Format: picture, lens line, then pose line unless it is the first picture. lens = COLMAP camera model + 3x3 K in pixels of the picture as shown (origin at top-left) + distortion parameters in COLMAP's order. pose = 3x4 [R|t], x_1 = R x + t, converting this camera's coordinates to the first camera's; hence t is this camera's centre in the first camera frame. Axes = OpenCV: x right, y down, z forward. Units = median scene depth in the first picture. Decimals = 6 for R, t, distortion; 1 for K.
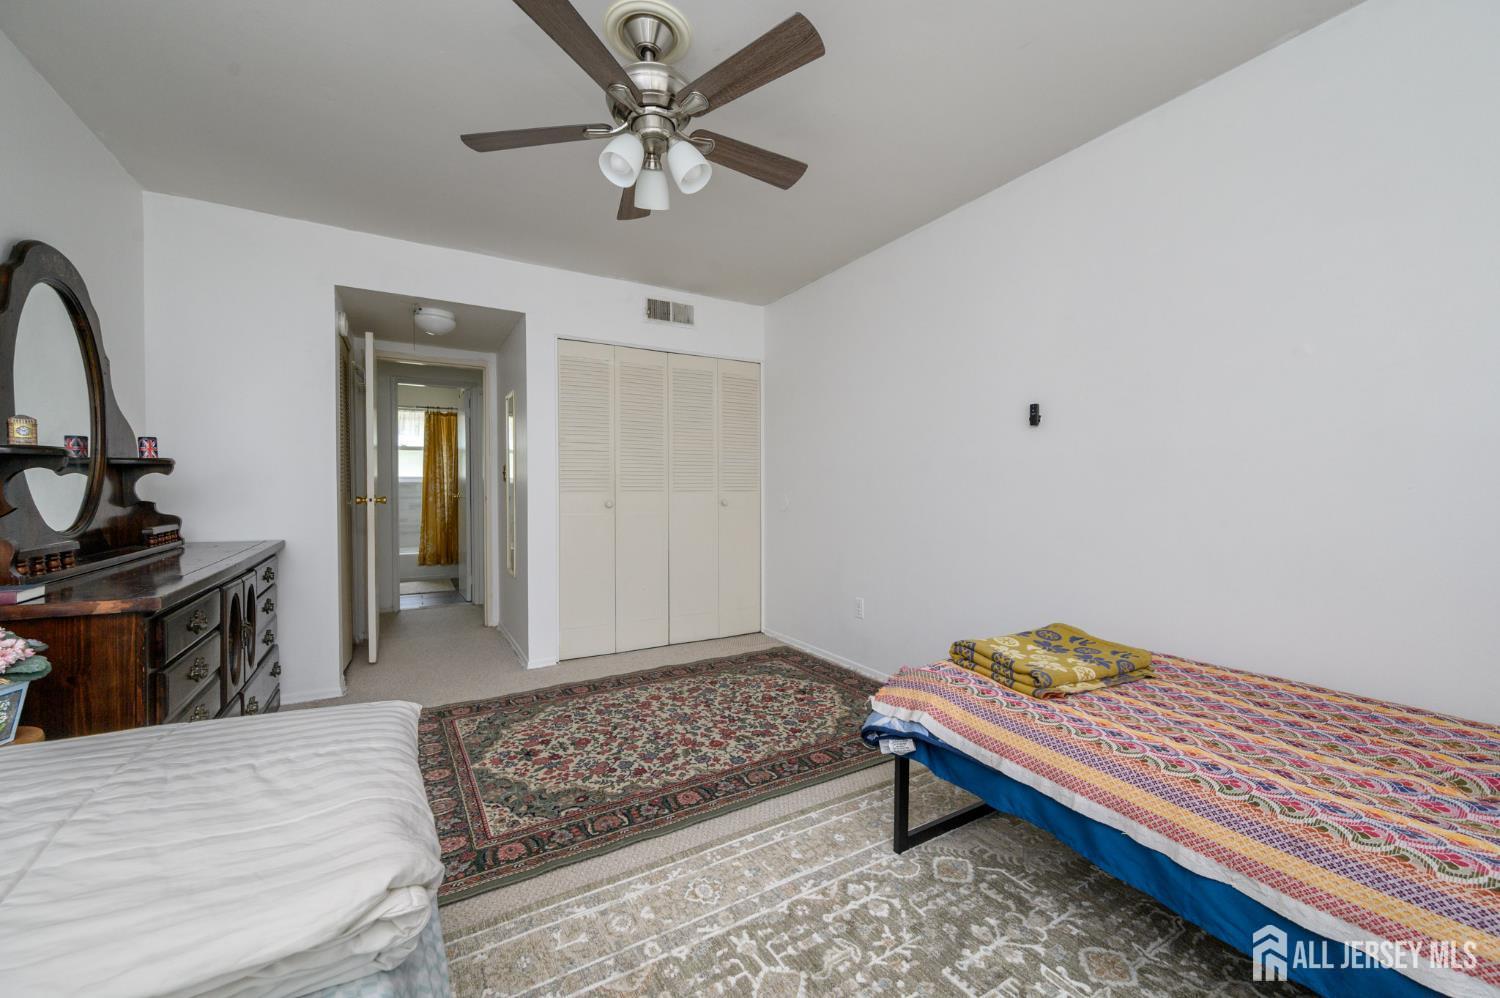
lens RADIAL K [[583.7, 0, 749.1], [0, 583.7, 494.8], [0, 0, 1]] dist [0.000355, 0.000044]
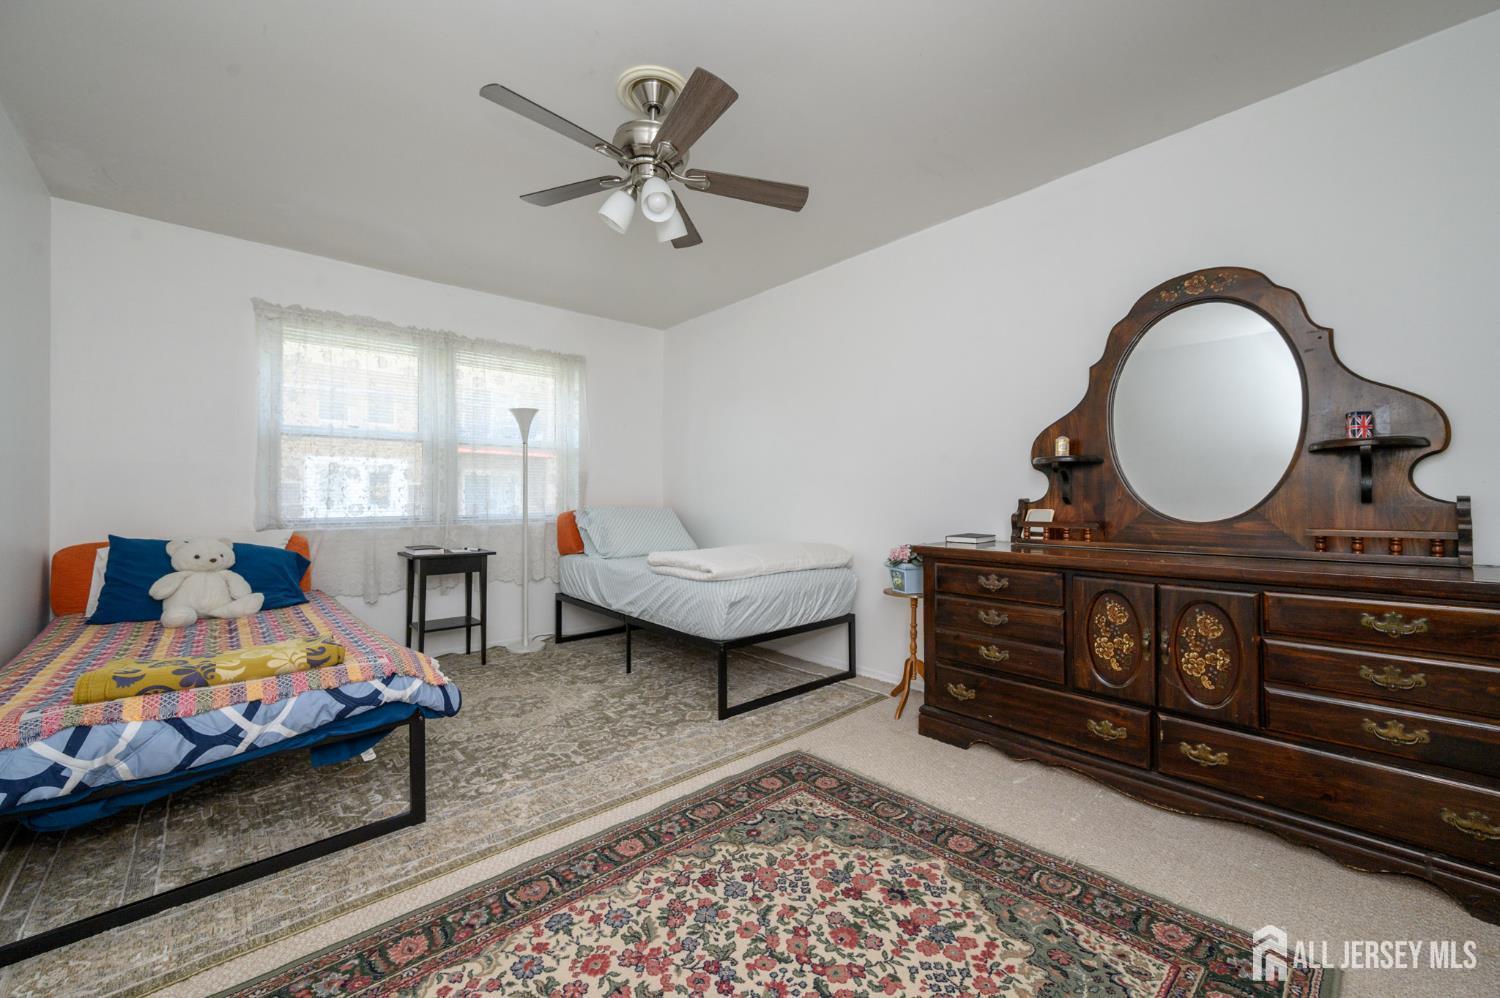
lens RADIAL K [[583.7, 0, 751.3], [0, 583.7, 494.6], [0, 0, 1]] dist [0.000355, 0.000044]
pose [[-0.979540, 0.003956, -0.201210, -0.094829], [0.002379, 0.999965, 0.008082, 0.001883], [0.201235, 0.007438, -0.979515, 1.637044]]
